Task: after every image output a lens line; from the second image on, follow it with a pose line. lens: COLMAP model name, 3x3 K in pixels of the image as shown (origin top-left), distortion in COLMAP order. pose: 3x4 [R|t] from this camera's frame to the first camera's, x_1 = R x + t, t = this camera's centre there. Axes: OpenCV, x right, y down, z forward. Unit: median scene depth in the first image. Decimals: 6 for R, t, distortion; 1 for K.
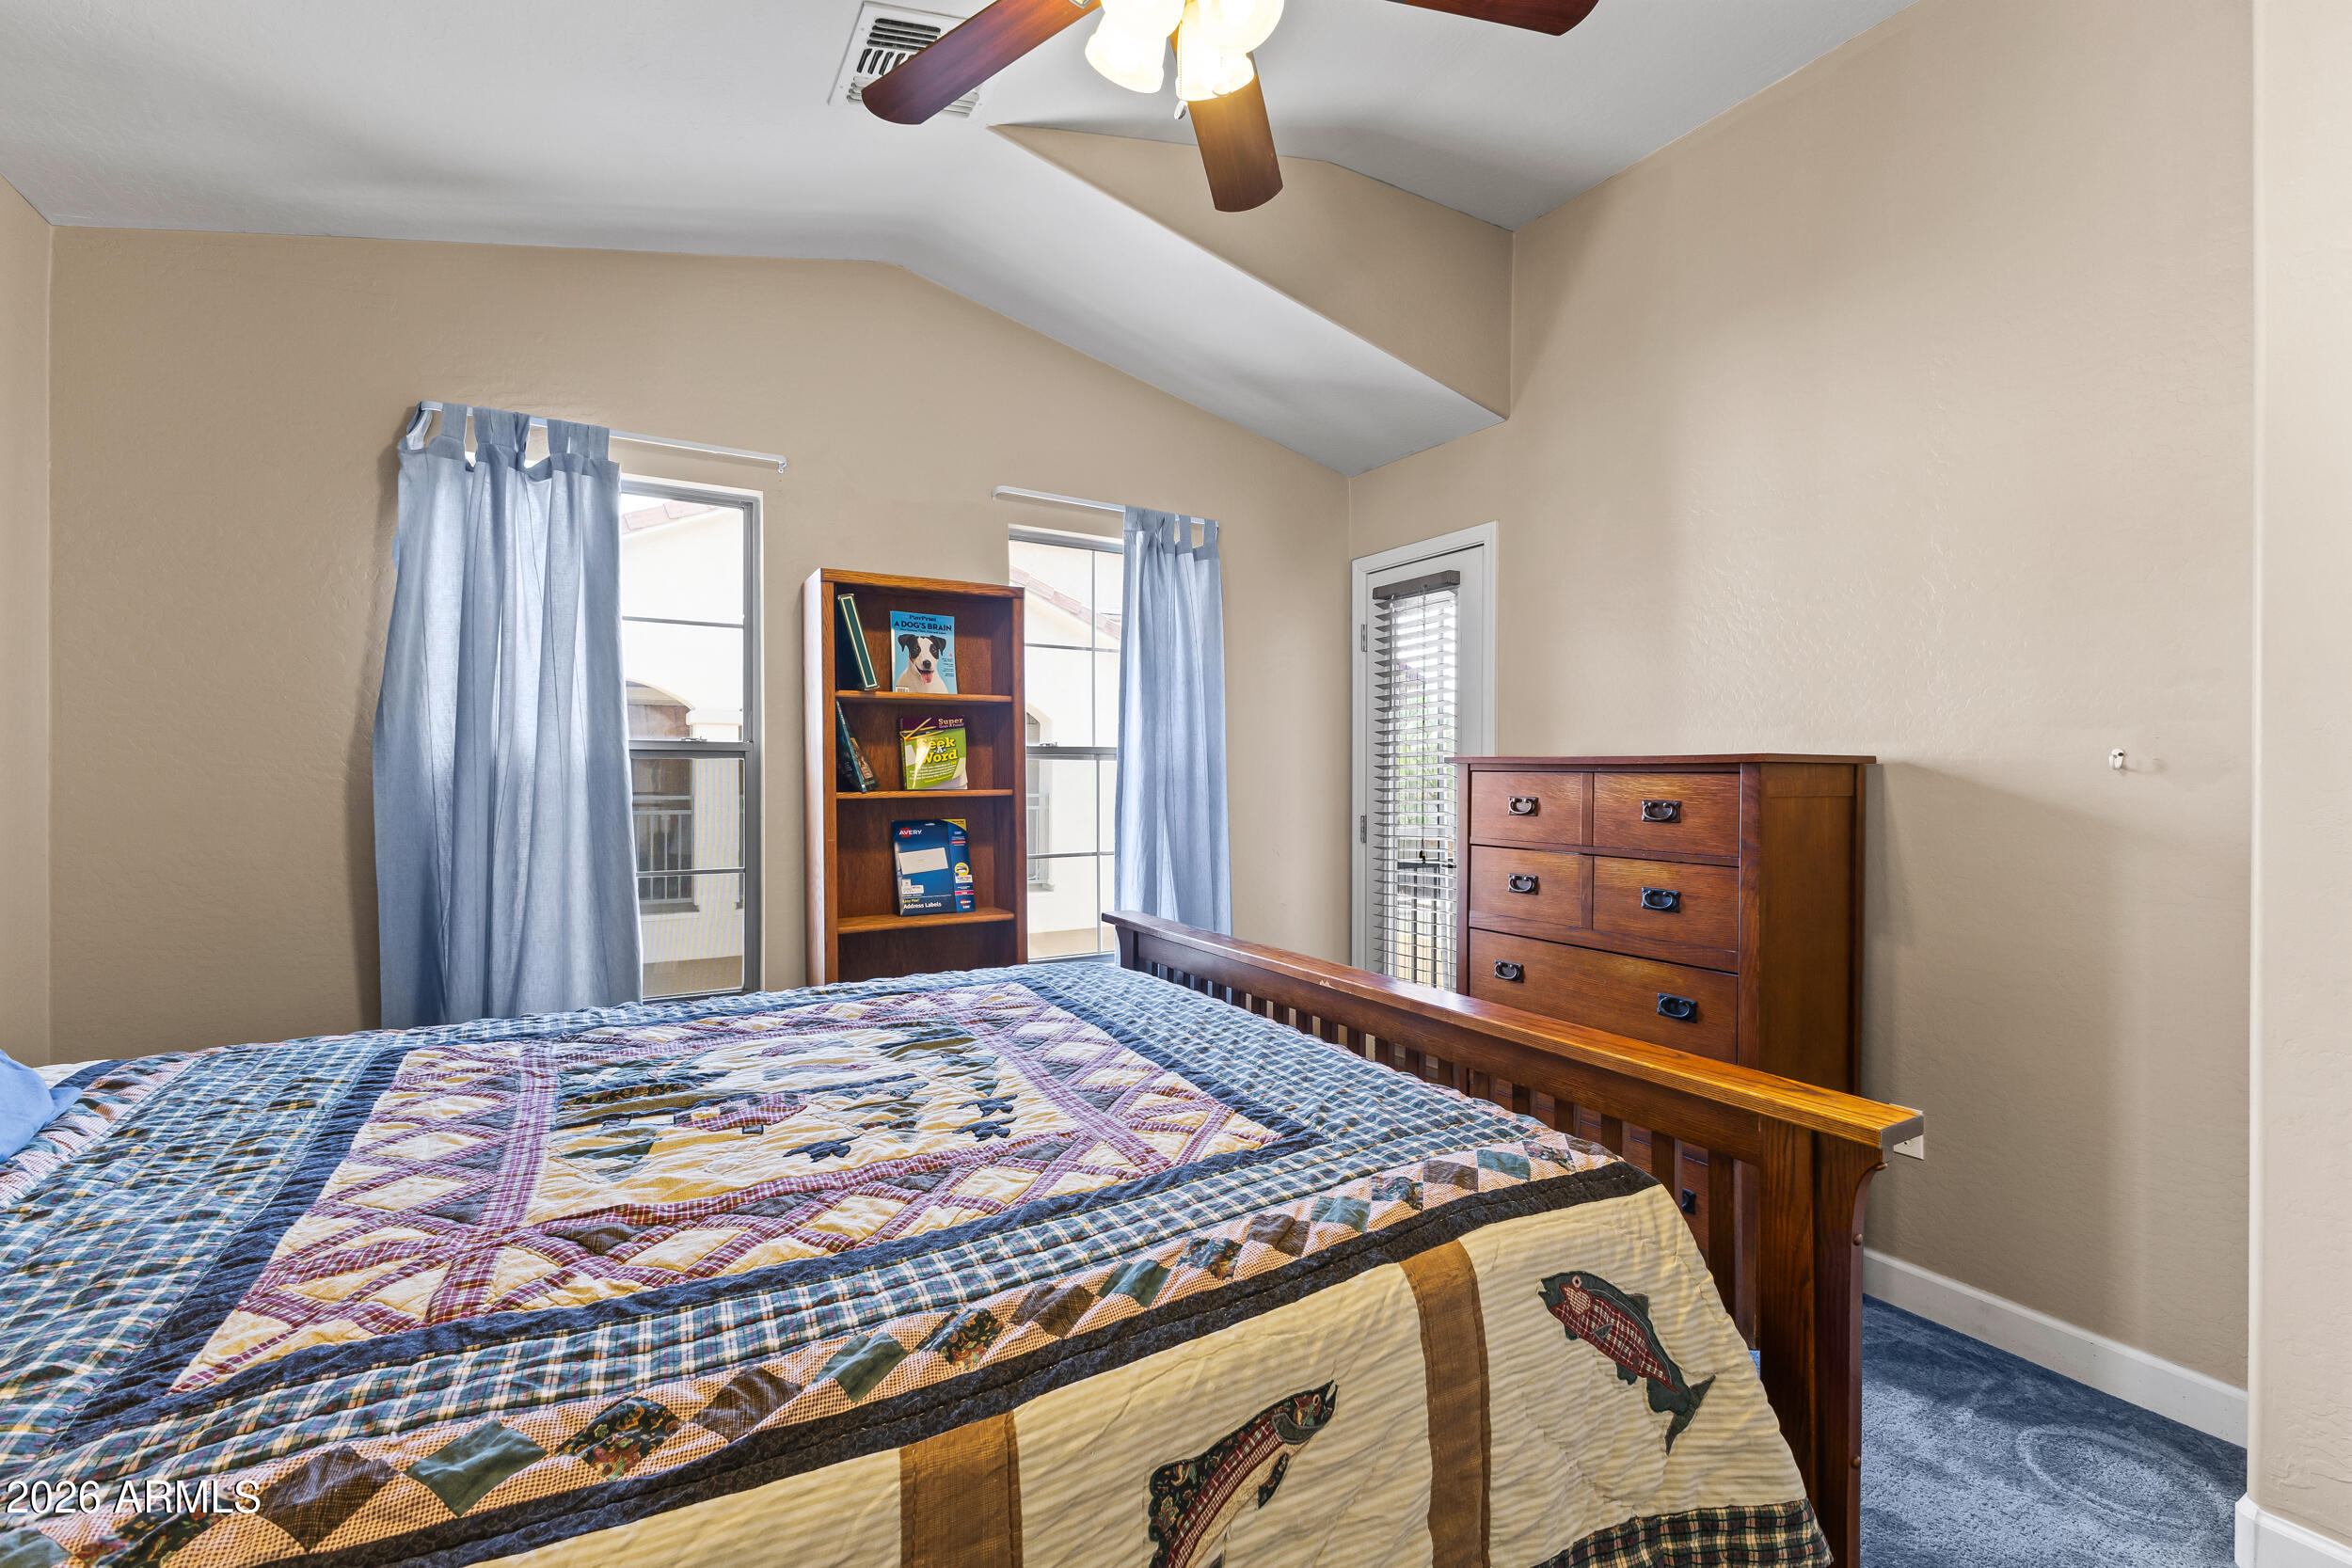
lens RADIAL K [[1014.1, 0, 1175.9], [0, 1014.1, 778.3], [0, 0, 1]] dist [0.006403, -0.004584]
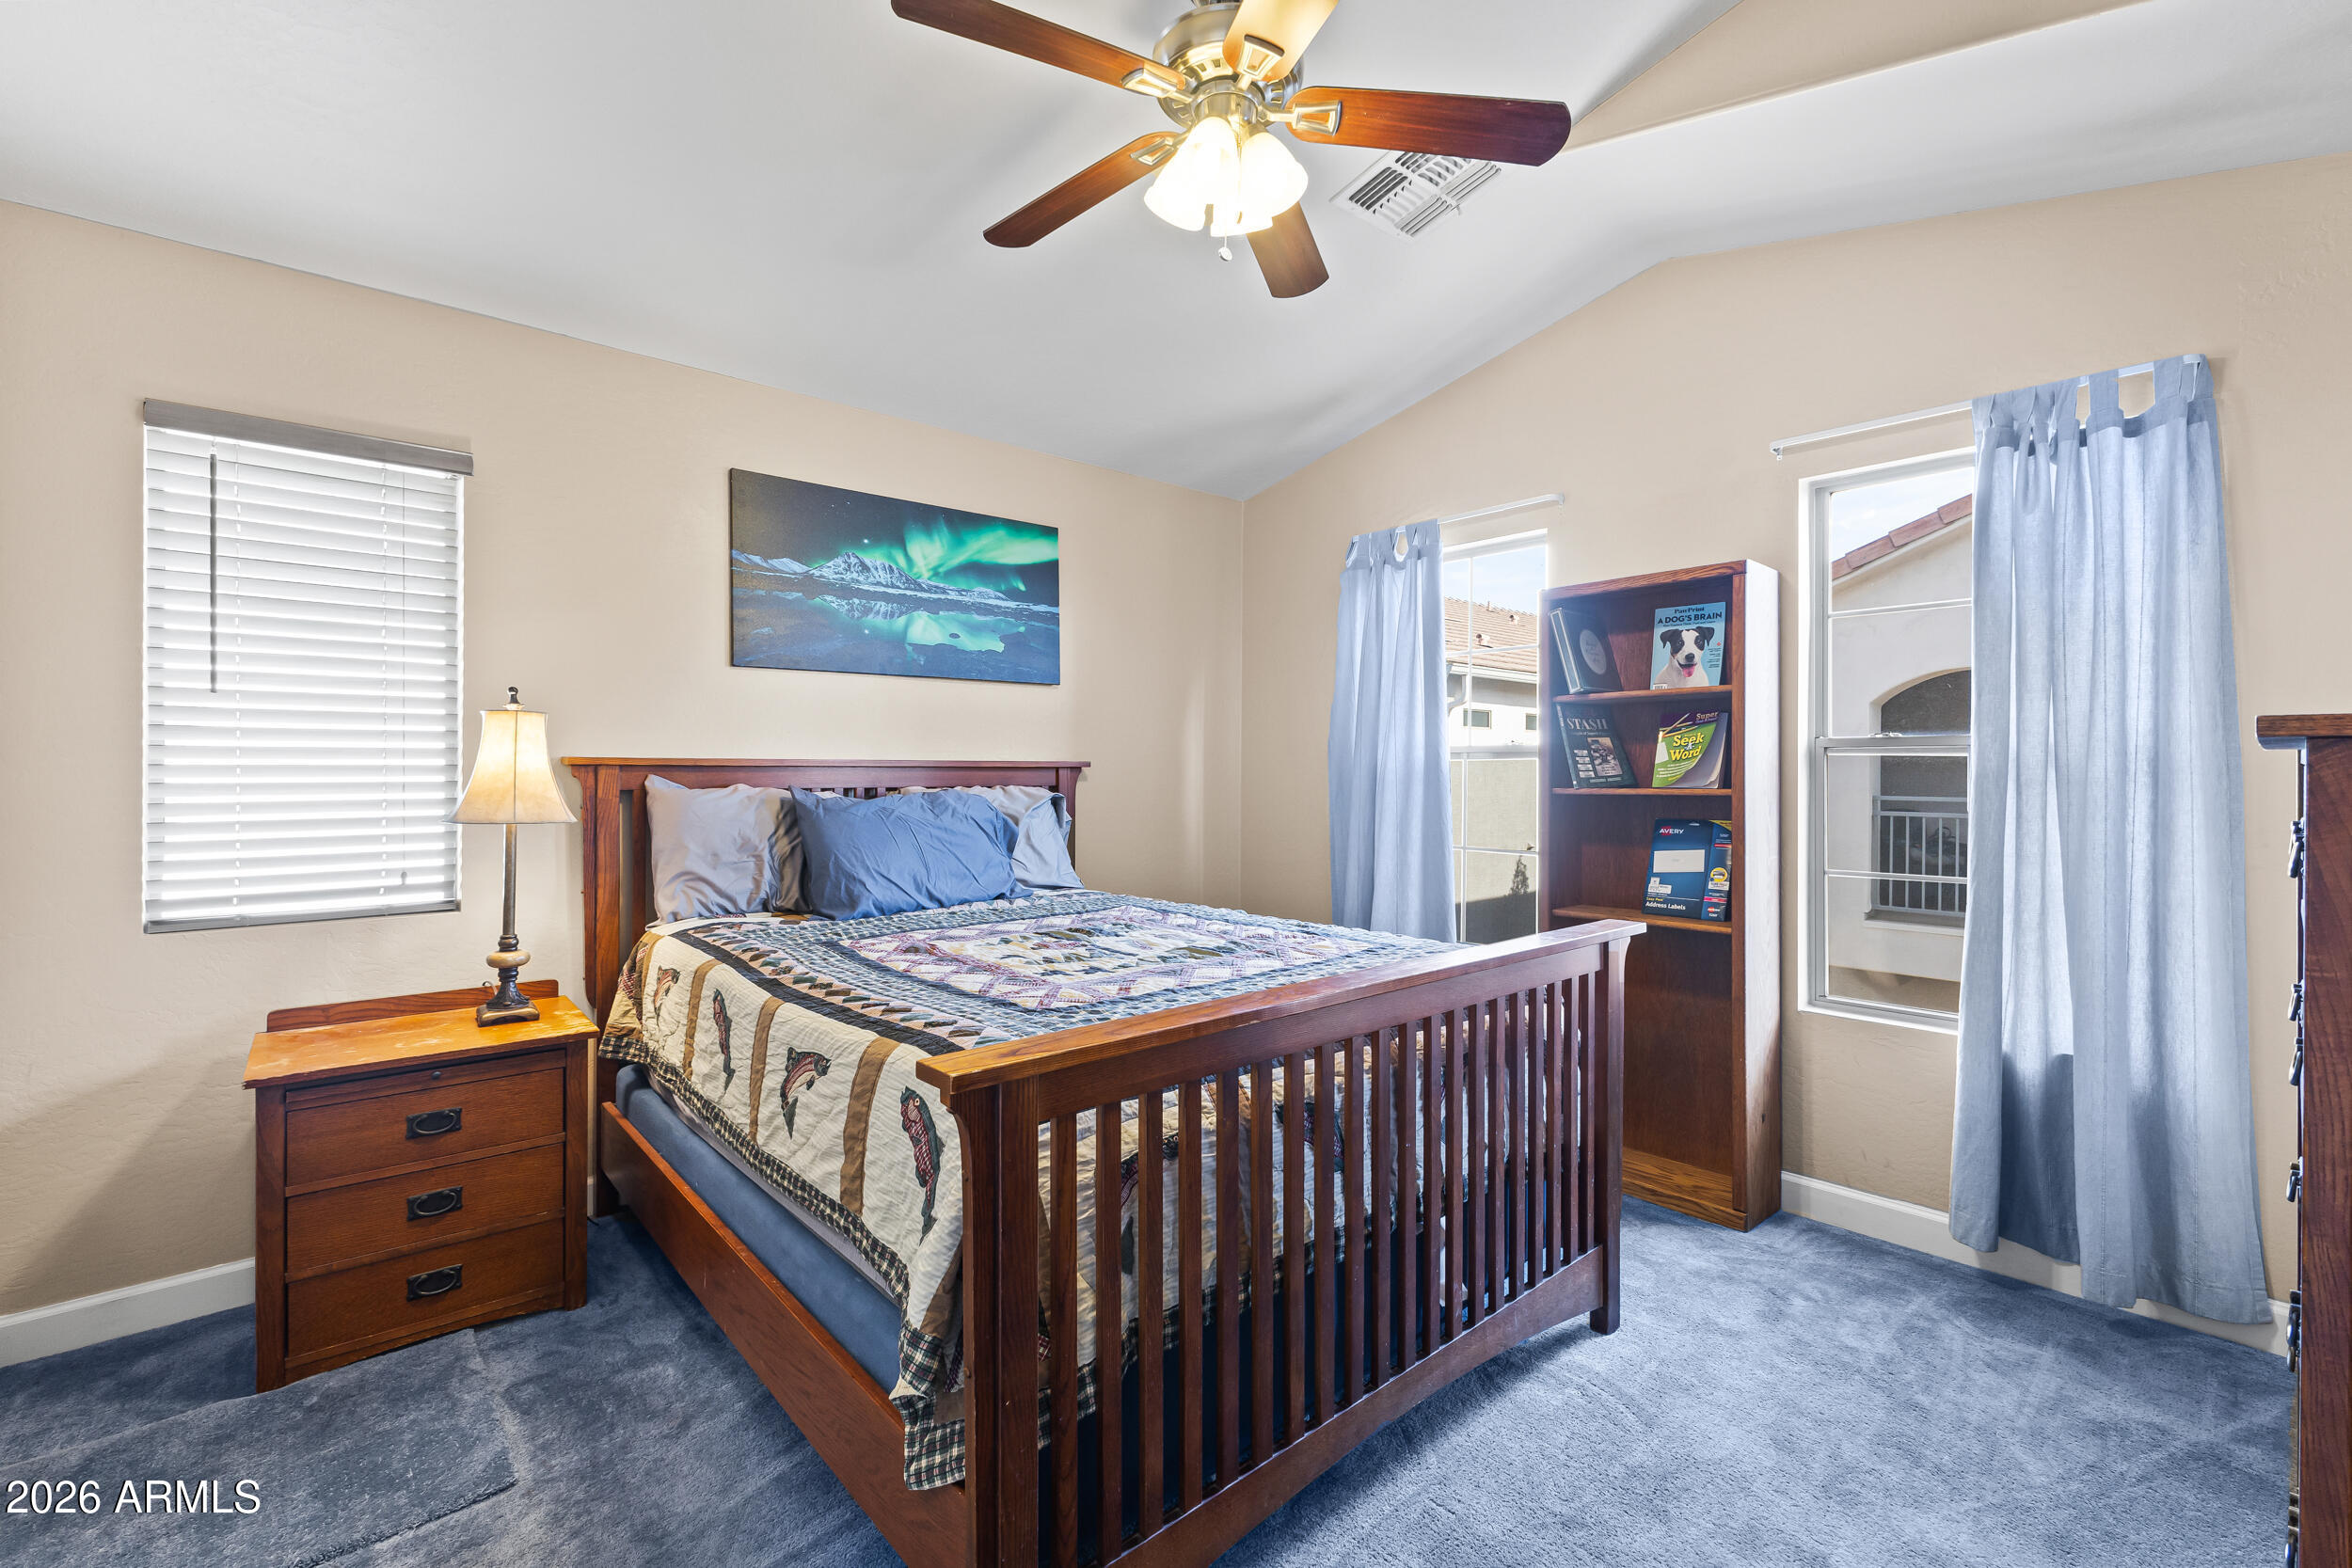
lens RADIAL K [[1014.1, 0, 1175.9], [0, 1014.1, 778.3], [0, 0, 1]] dist [0.006403, -0.004584]
pose [[0.194503, 0.006662, -0.980879, 0.611705], [-0.008585, 0.999950, 0.005089, 0.001248], [0.980864, 0.007431, 0.194551, 0.339904]]
